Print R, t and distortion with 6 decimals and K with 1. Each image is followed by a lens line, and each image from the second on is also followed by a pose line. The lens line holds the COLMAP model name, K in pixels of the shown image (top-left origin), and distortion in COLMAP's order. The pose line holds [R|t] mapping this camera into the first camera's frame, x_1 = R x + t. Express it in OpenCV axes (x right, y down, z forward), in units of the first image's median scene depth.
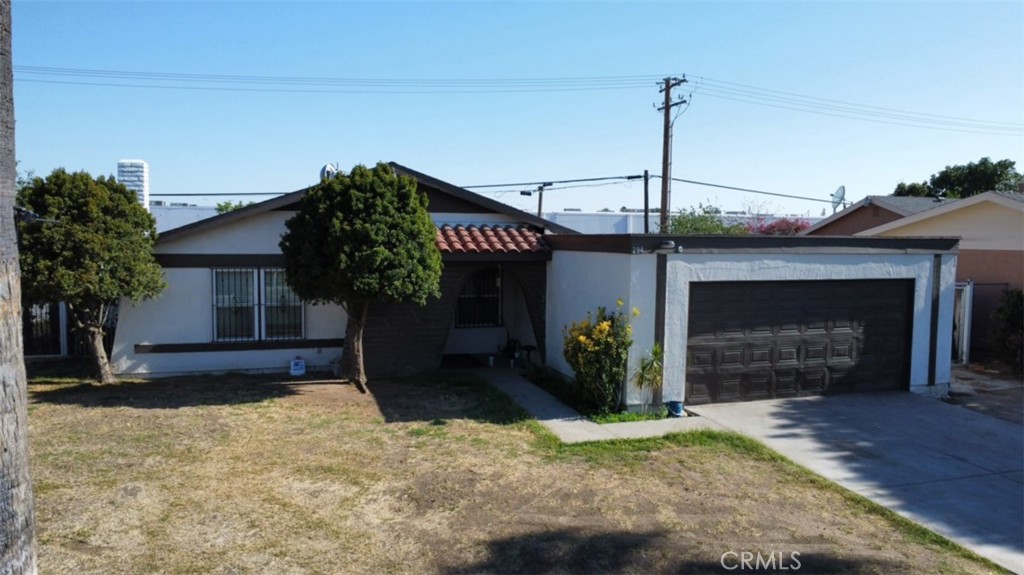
lens RADIAL K [[745.9, 0, 512.0], [0, 745.9, 287.5], [0, 0, 1]] dist [-0.002725, -0.049143]
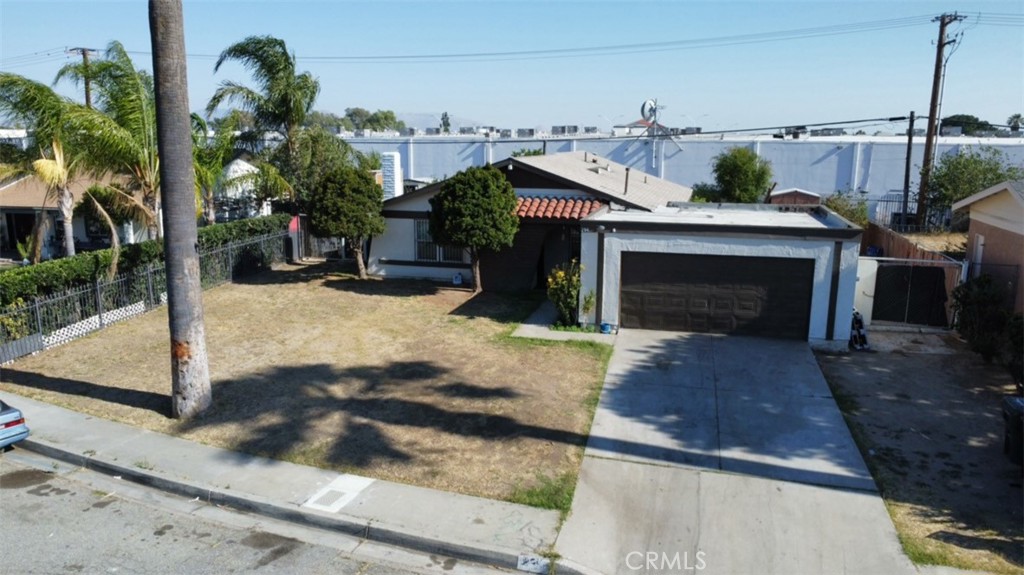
lens RADIAL K [[745.9, 0, 512.0], [0, 745.9, 287.5], [0, 0, 1]] dist [-0.002725, -0.049143]
pose [[0.849711, 0.102126, -0.517263, 0.853103], [-0.034674, 0.989762, 0.138454, -0.139616], [0.526107, -0.099710, 0.844553, -0.459851]]
